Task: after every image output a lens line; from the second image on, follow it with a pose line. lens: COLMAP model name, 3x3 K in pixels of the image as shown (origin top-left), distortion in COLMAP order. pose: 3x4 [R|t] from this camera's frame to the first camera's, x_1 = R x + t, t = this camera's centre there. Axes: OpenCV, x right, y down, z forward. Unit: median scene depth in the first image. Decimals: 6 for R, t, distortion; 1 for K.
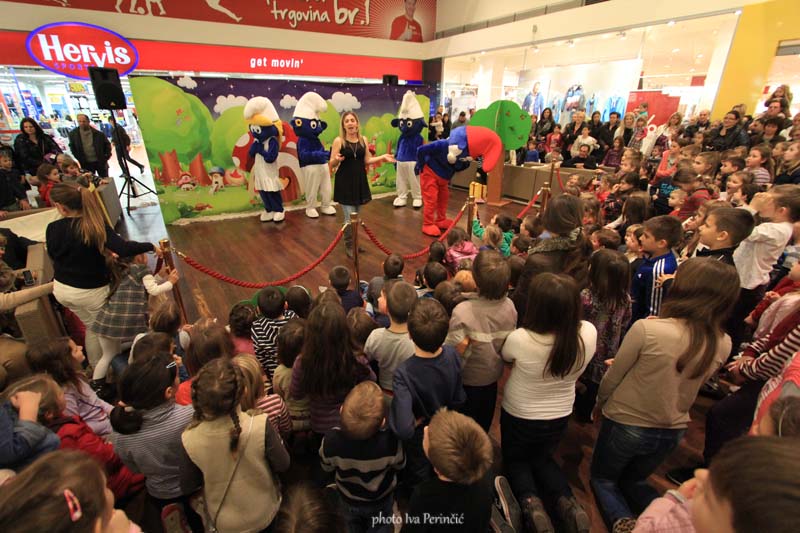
lens RADIAL K [[368.7, 0, 397.1], [0, 368.7, 260.2], [0, 0, 1]] dist [-0.002968, -0.000805]
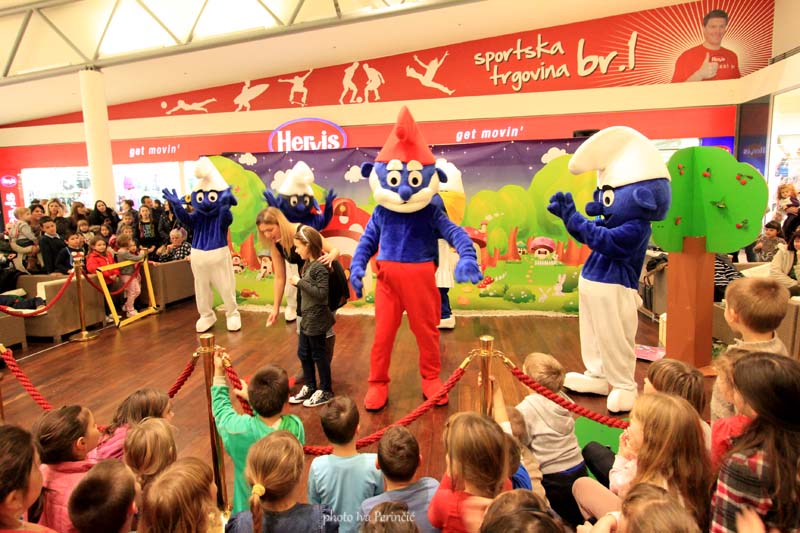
lens RADIAL K [[463.4, 0, 394.4], [0, 463.4, 253.0], [0, 0, 1]] dist [-0.002270, 0.001614]
pose [[0.739220, 0.064955, -0.670324, 0.395708], [-0.233314, 0.958399, -0.164426, -0.124202], [0.631757, 0.277943, 0.723623, 0.371540]]
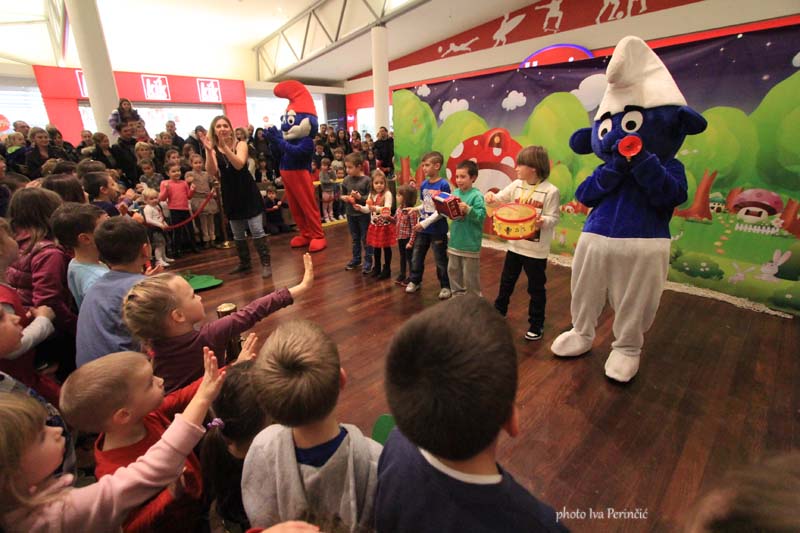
lens RADIAL K [[368.7, 0, 397.1], [0, 368.7, 260.2], [0, 0, 1]] dist [-0.002968, -0.000805]
pose [[0.148871, 0.314100, -0.937645, 0.402526], [-0.357806, 0.901072, 0.245039, -0.231968], [0.921853, 0.299016, 0.246530, 0.665797]]
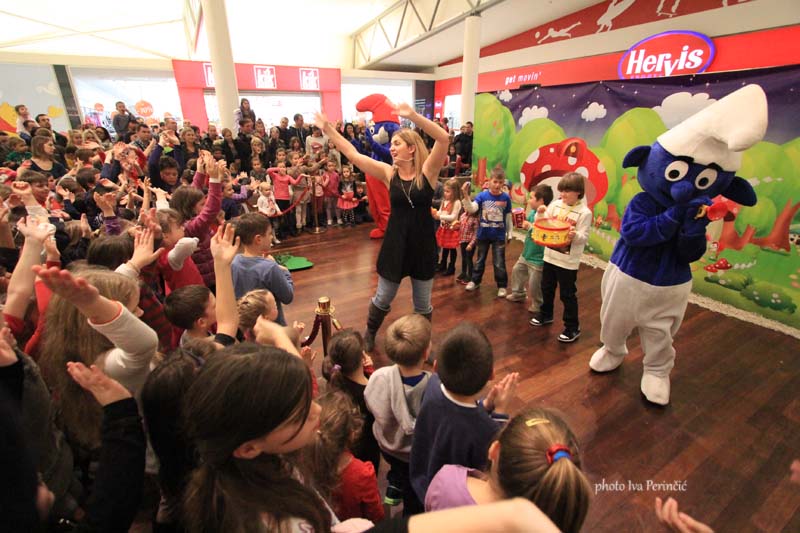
lens RADIAL K [[372.8, 0, 397.5], [0, 372.8, 262.5], [0, 0, 1]] dist [-0.003962, -0.000107]
pose [[-0.072841, 0.365212, -0.928070, 0.474657], [-0.375118, 0.852182, 0.364790, -0.283584], [0.924111, 0.374707, 0.074924, 0.659648]]
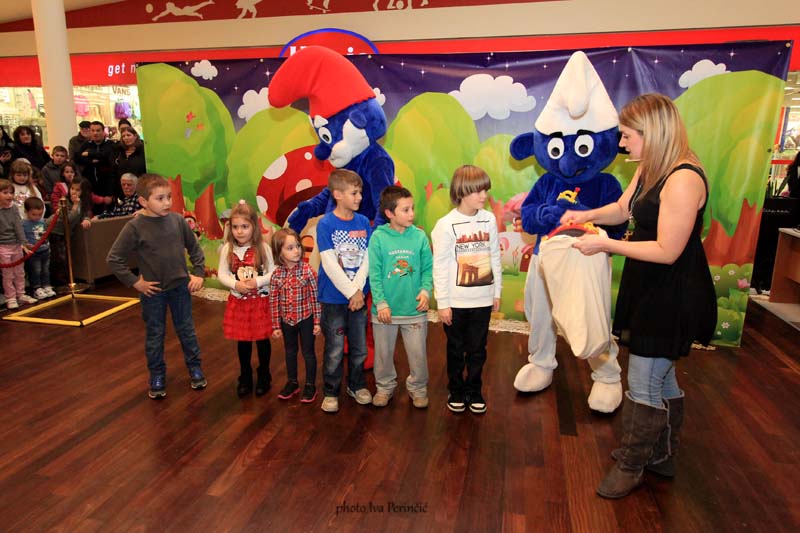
lens RADIAL K [[533.6, 0, 395.0], [0, 533.6, 257.9], [0, 0, 1]] dist [0.002375, 0.003780]
pose [[0.668200, 0.169296, -0.724464, 0.257548], [-0.296569, 0.953666, -0.050680, -0.192621], [0.682316, 0.248718, 0.687447, 0.557105]]
